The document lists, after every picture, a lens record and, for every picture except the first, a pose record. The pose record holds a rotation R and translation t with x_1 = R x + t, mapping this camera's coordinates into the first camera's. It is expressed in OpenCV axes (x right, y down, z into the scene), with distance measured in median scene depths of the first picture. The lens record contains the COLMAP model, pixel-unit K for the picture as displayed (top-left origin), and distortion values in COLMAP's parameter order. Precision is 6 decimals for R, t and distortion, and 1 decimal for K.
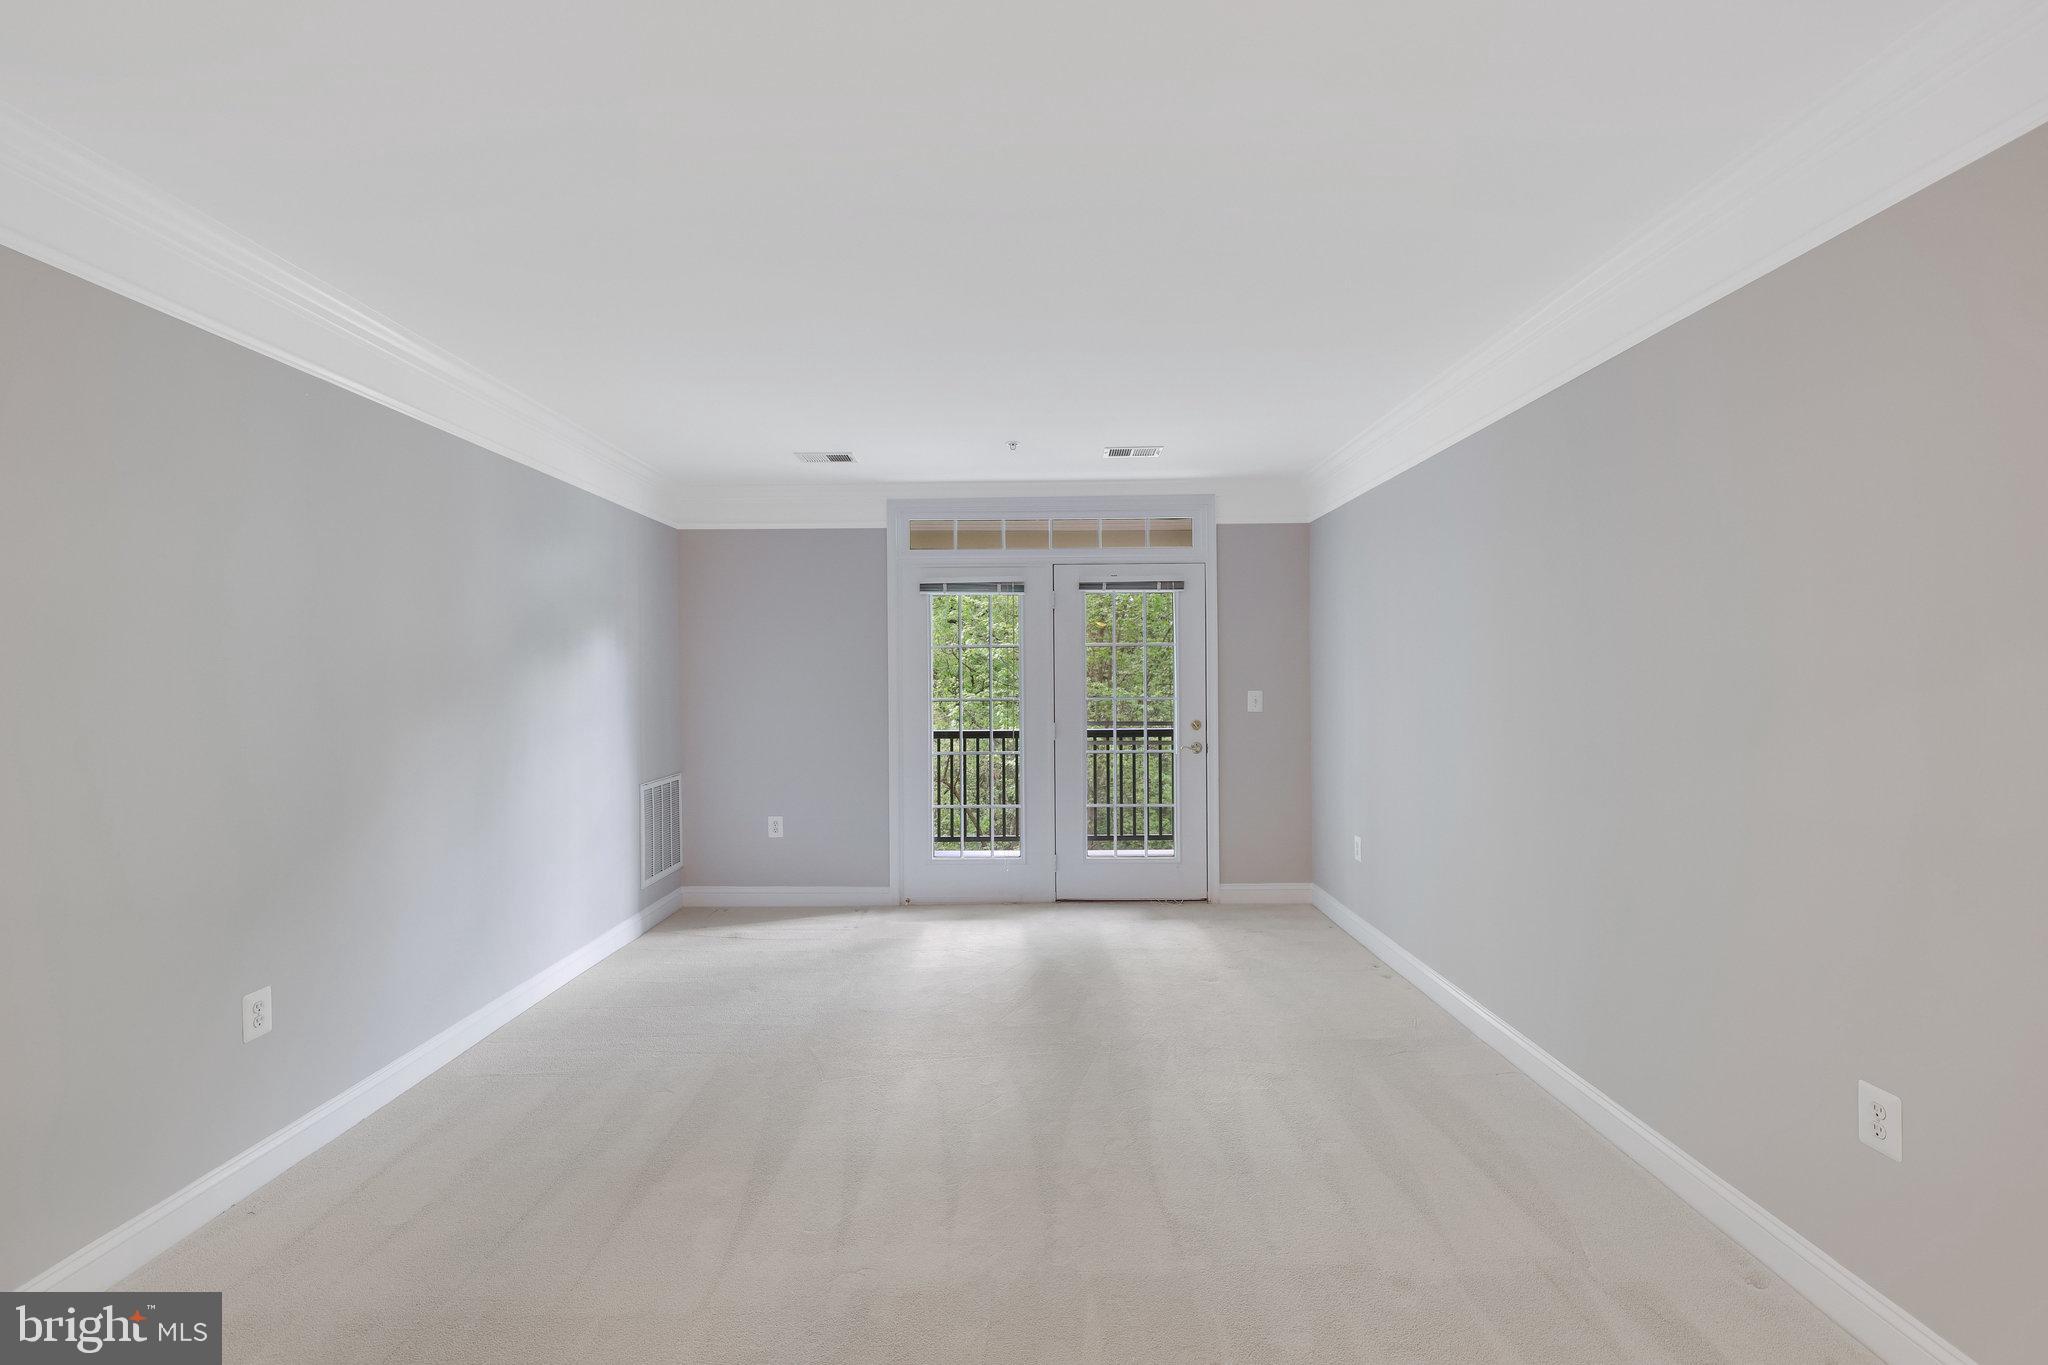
lens RADIAL K [[882.8, 0, 1015.9], [0, 882.8, 681.9], [0, 0, 1]] dist [-0.000961, -0.000159]
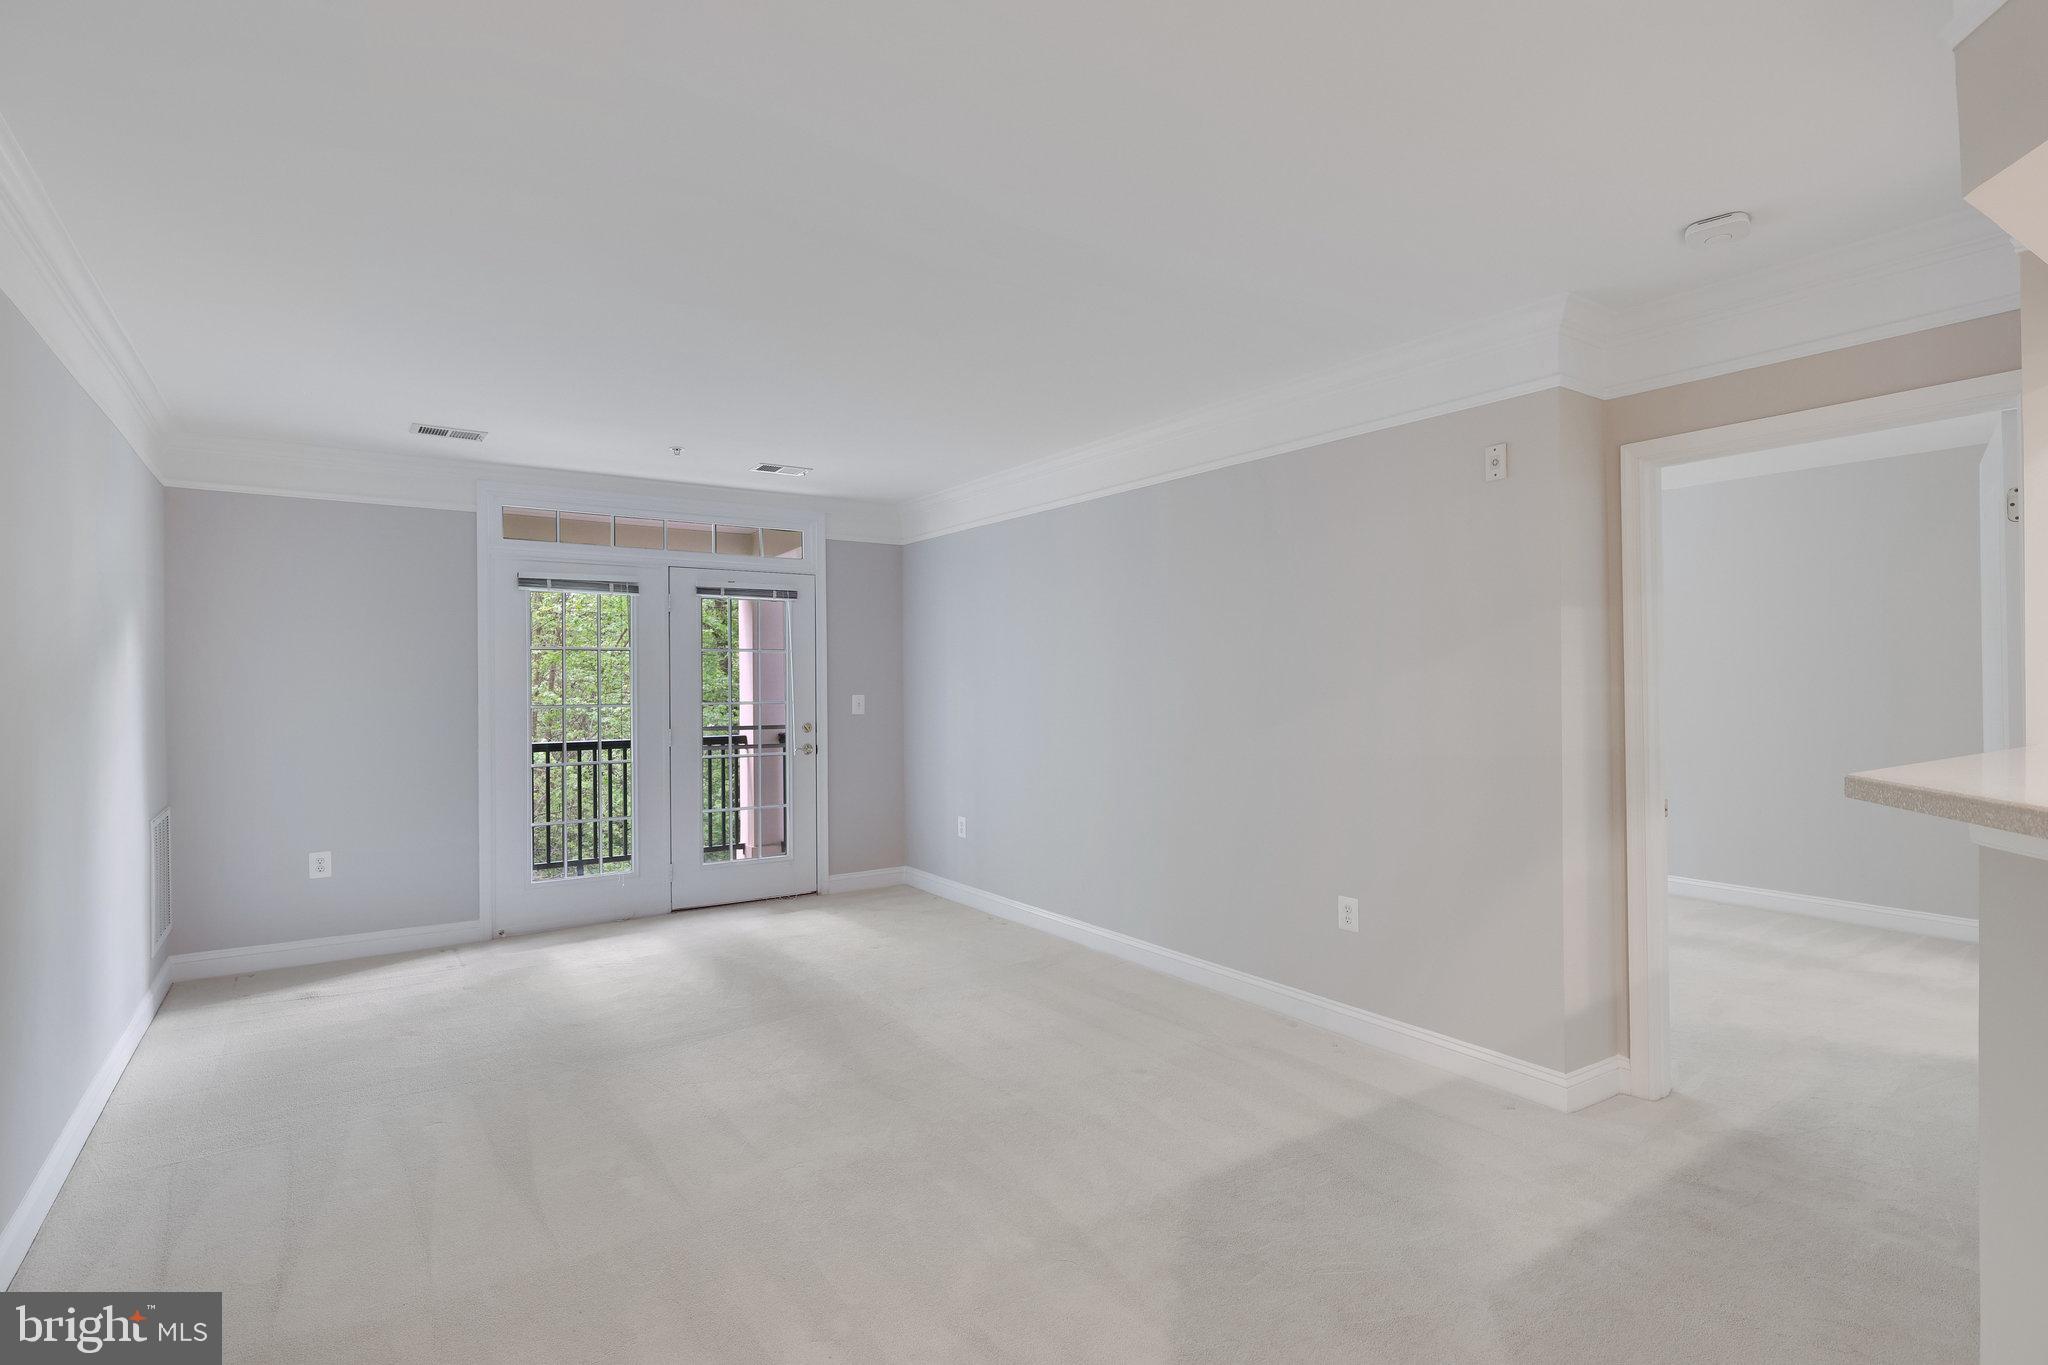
lens RADIAL K [[984.0, 0, 1007.3], [0, 984.0, 687.3], [0, 0, 1]] dist [-0.002049, -0.000424]
pose [[0.825113, -0.000145, 0.564968, -0.264778], [0.001706, 0.999996, -0.002236, 0.003472], [-0.564965, 0.002809, 0.825110, -0.108087]]
